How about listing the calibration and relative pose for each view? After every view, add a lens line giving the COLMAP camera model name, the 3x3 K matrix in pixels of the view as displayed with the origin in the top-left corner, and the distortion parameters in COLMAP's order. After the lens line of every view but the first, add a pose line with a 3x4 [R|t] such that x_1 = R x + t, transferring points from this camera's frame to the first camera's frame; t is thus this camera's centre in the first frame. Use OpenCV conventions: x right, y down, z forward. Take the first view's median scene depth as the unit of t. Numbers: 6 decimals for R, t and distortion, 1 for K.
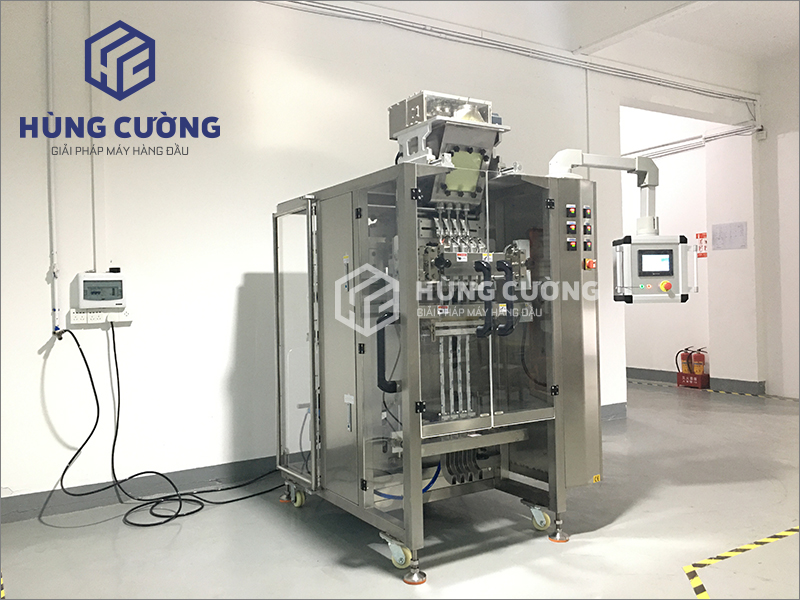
lens RADIAL K [[682.3, 0, 403.1], [0, 682.3, 298.4], [0, 0, 1]] dist [0.049120, -0.037931]
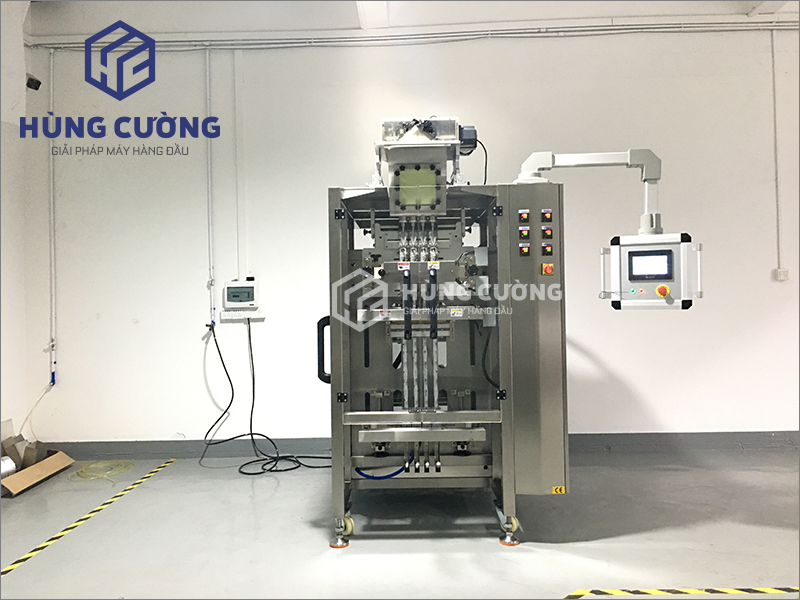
lens RADIAL K [[682.3, 0, 400.8], [0, 682.3, 300.8], [0, 0, 1]] dist [0.049120, -0.037931]
pose [[0.840845, 0.006352, -0.541239, 0.591694], [-0.001786, 0.999958, 0.008962, -0.012608], [0.541274, -0.006569, 0.840821, 0.063244]]
